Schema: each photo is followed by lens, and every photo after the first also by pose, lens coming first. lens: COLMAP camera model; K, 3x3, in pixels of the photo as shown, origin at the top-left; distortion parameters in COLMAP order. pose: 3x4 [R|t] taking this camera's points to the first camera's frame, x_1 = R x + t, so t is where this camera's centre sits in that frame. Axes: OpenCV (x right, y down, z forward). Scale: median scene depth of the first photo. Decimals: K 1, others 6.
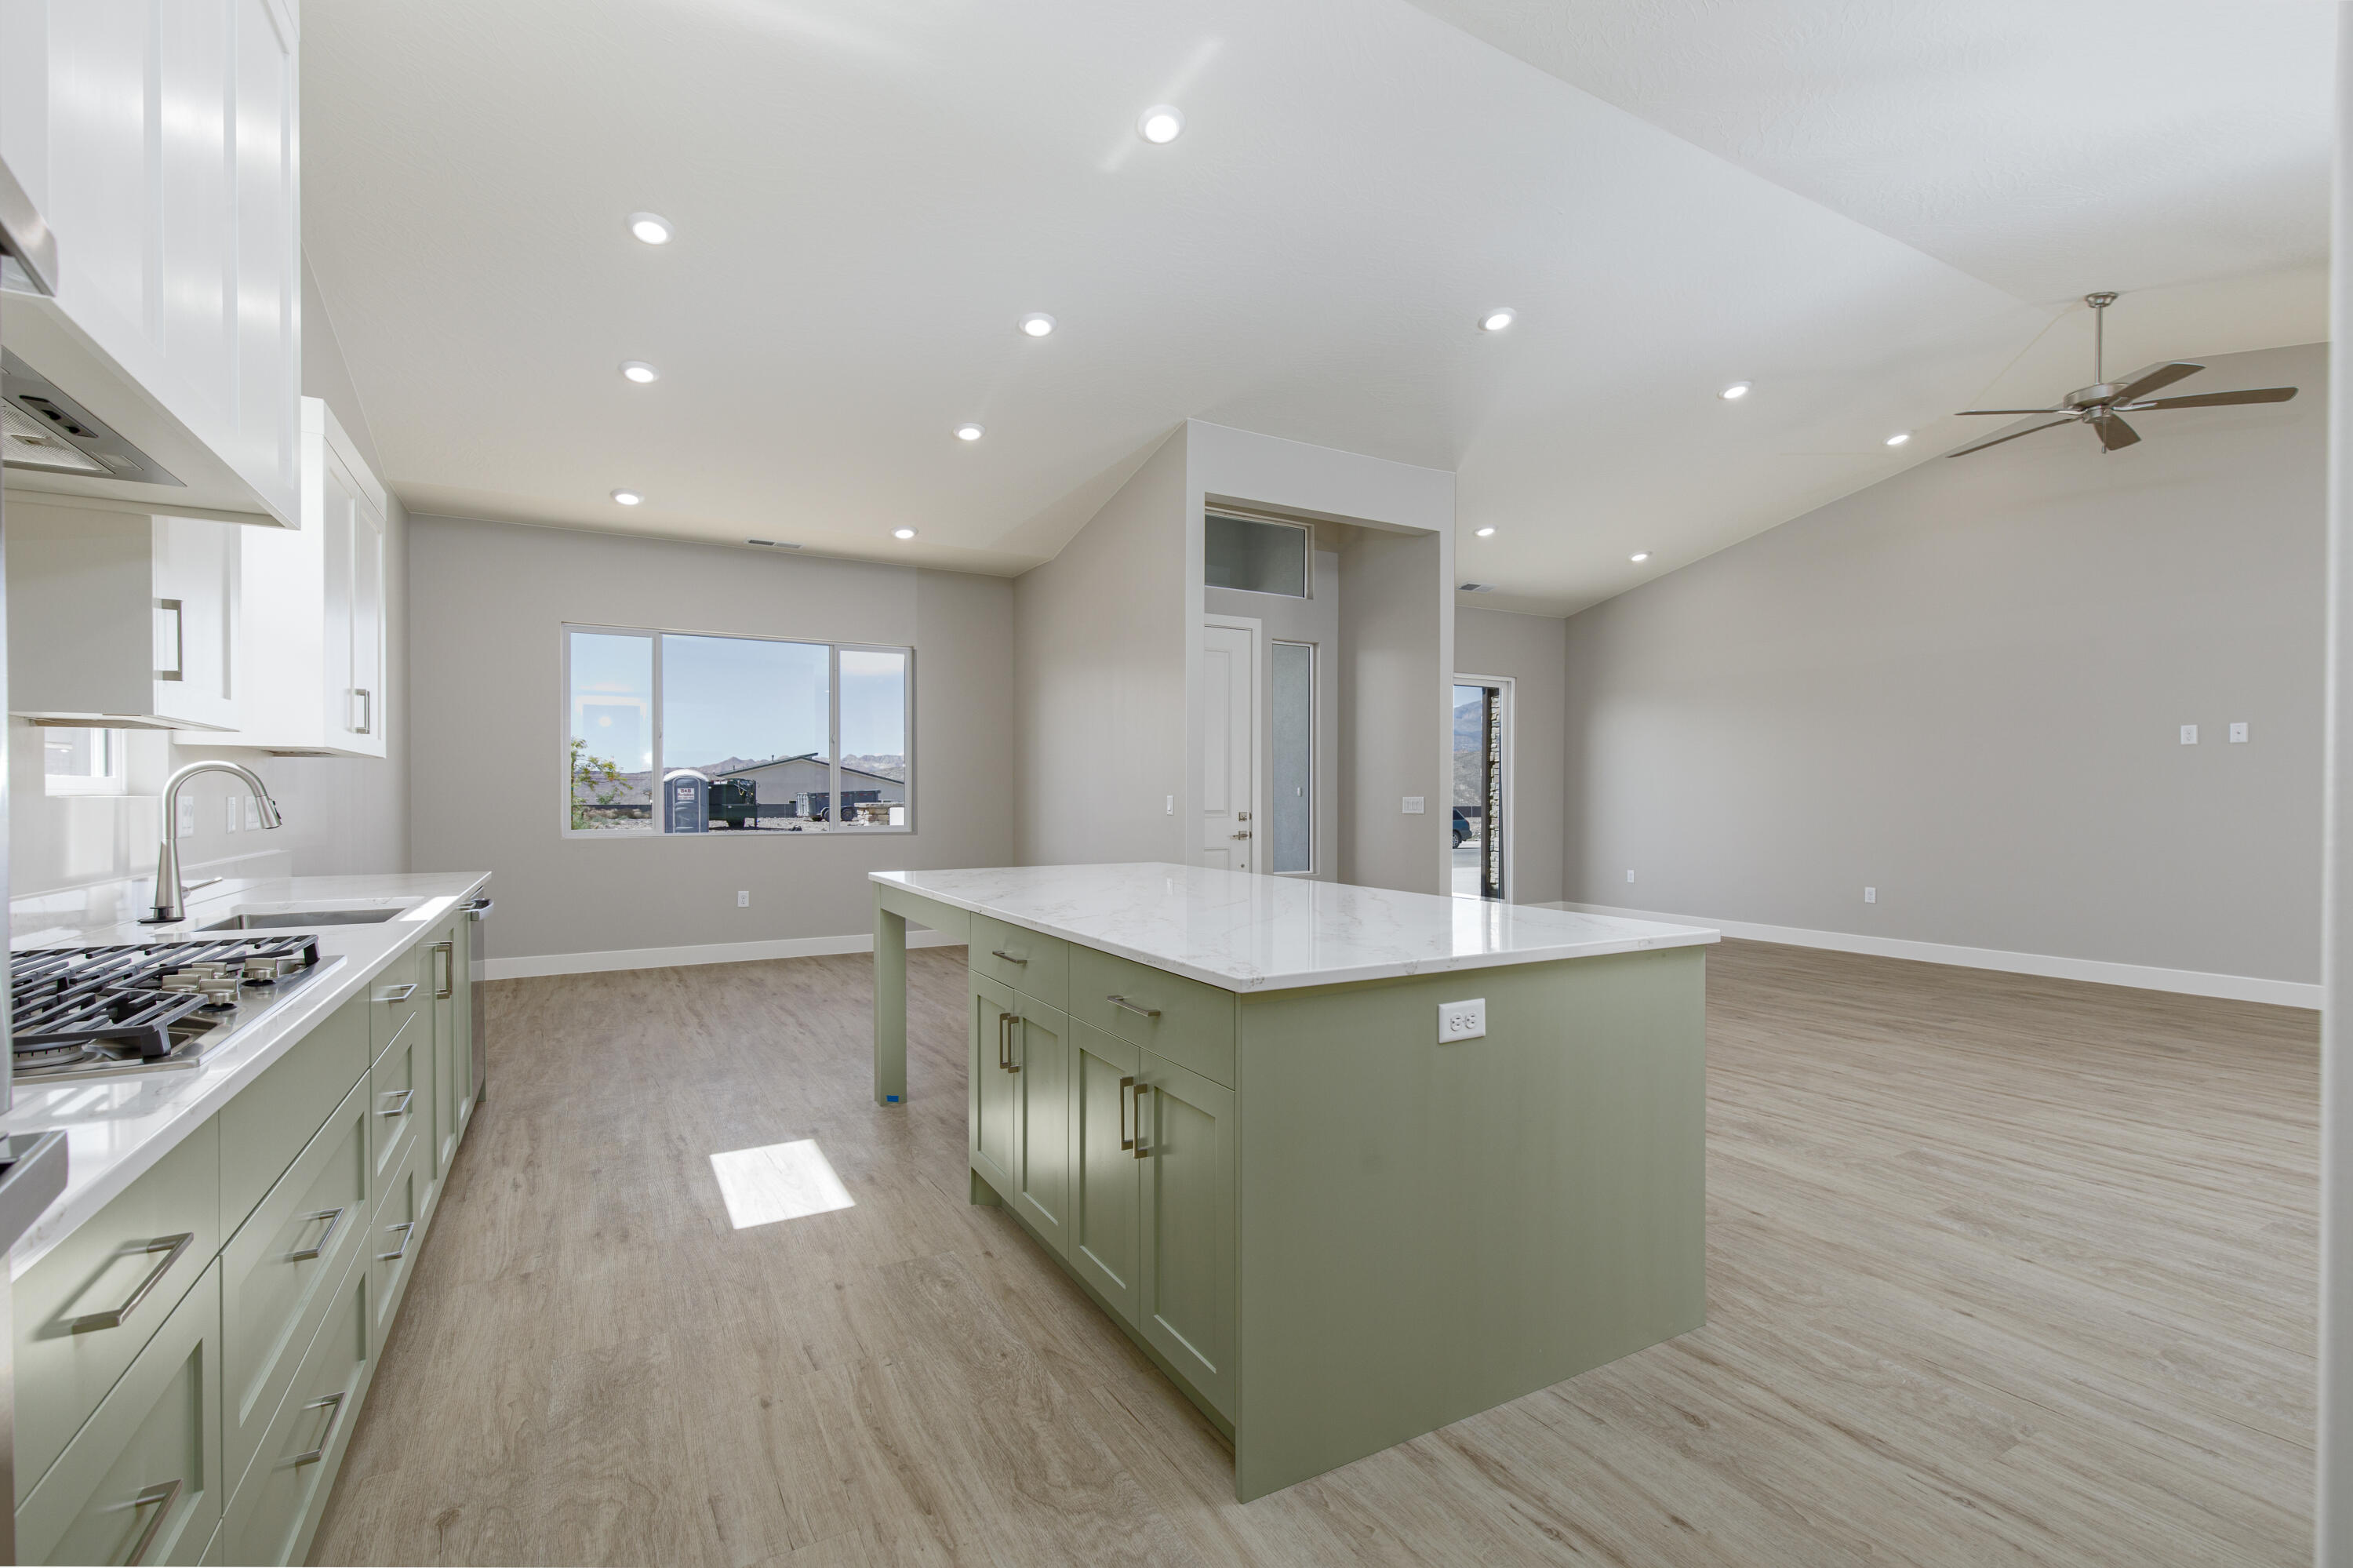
lens RADIAL K [[1072.6, 0, 1195.7], [0, 1072.6, 790.0], [0, 0, 1]] dist [0.001924, 0.003461]
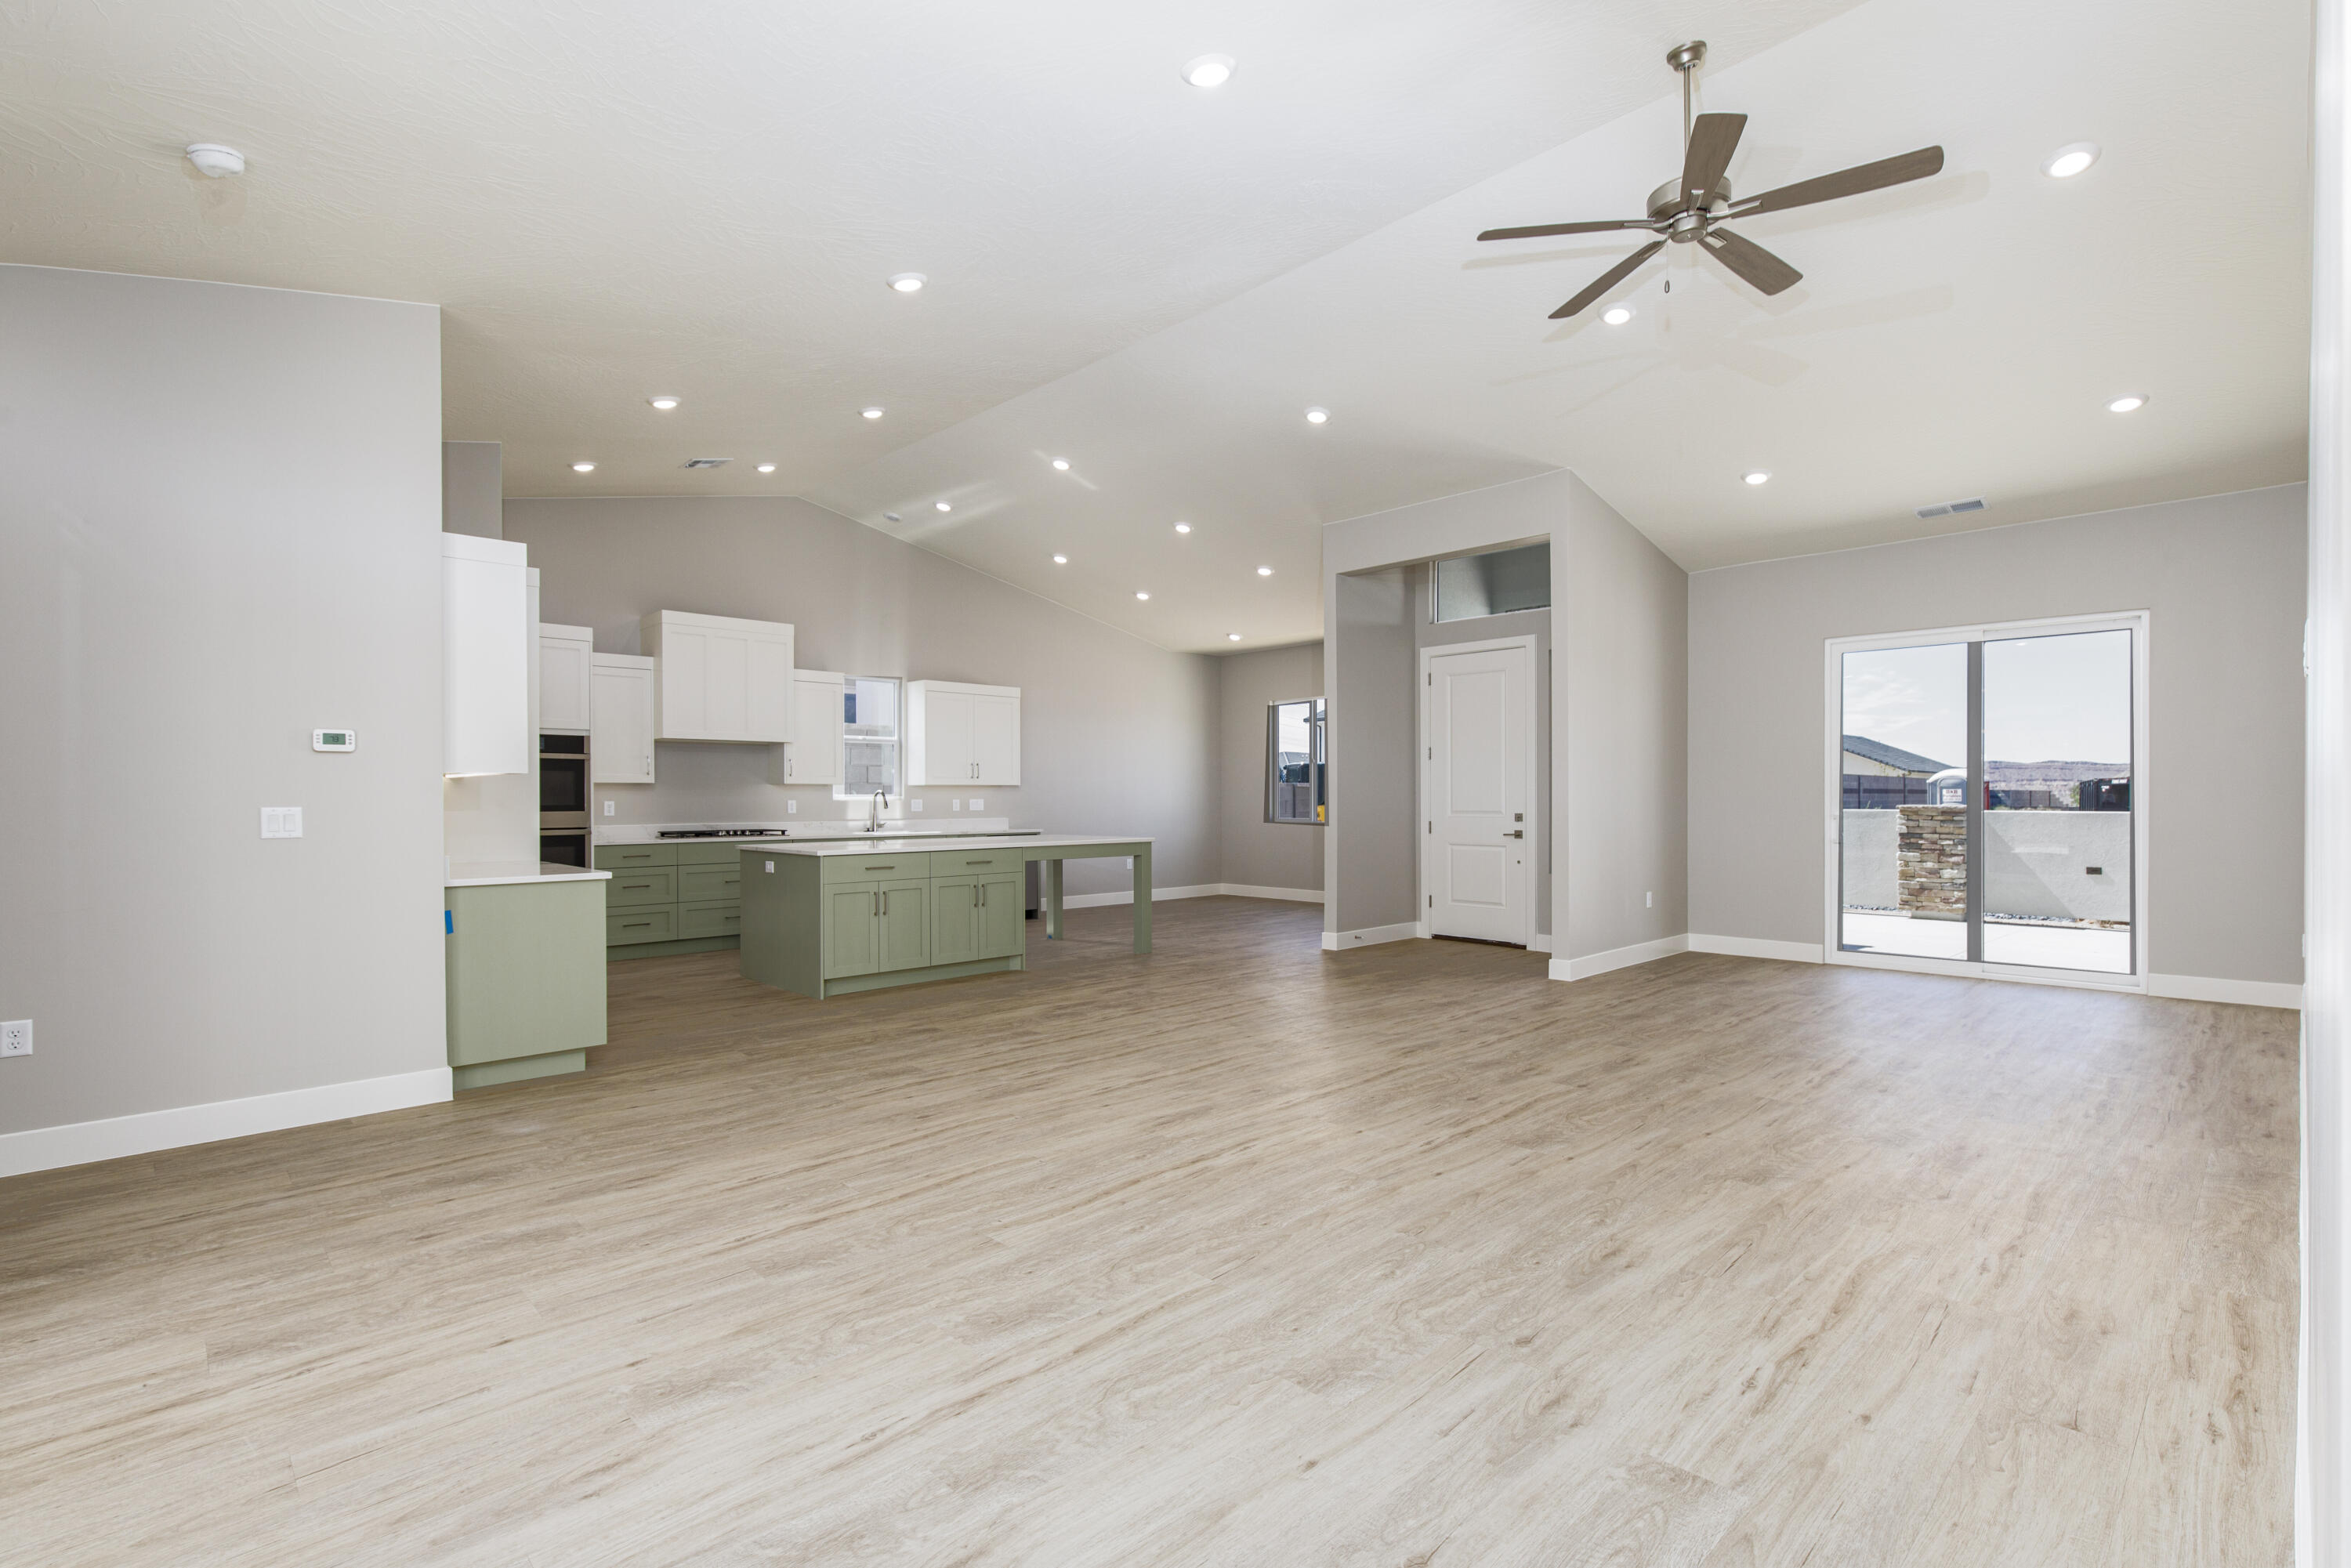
lens RADIAL K [[1071.6, 0, 1177.5], [0, 1071.6, 786.6], [0, 0, 1]] dist [0.001924, 0.003461]
pose [[0.237487, -0.010586, -0.971333, 2.982081], [0.008198, 0.999927, -0.008893, 0.000221], [0.971356, -0.005851, 0.237556, 1.122303]]
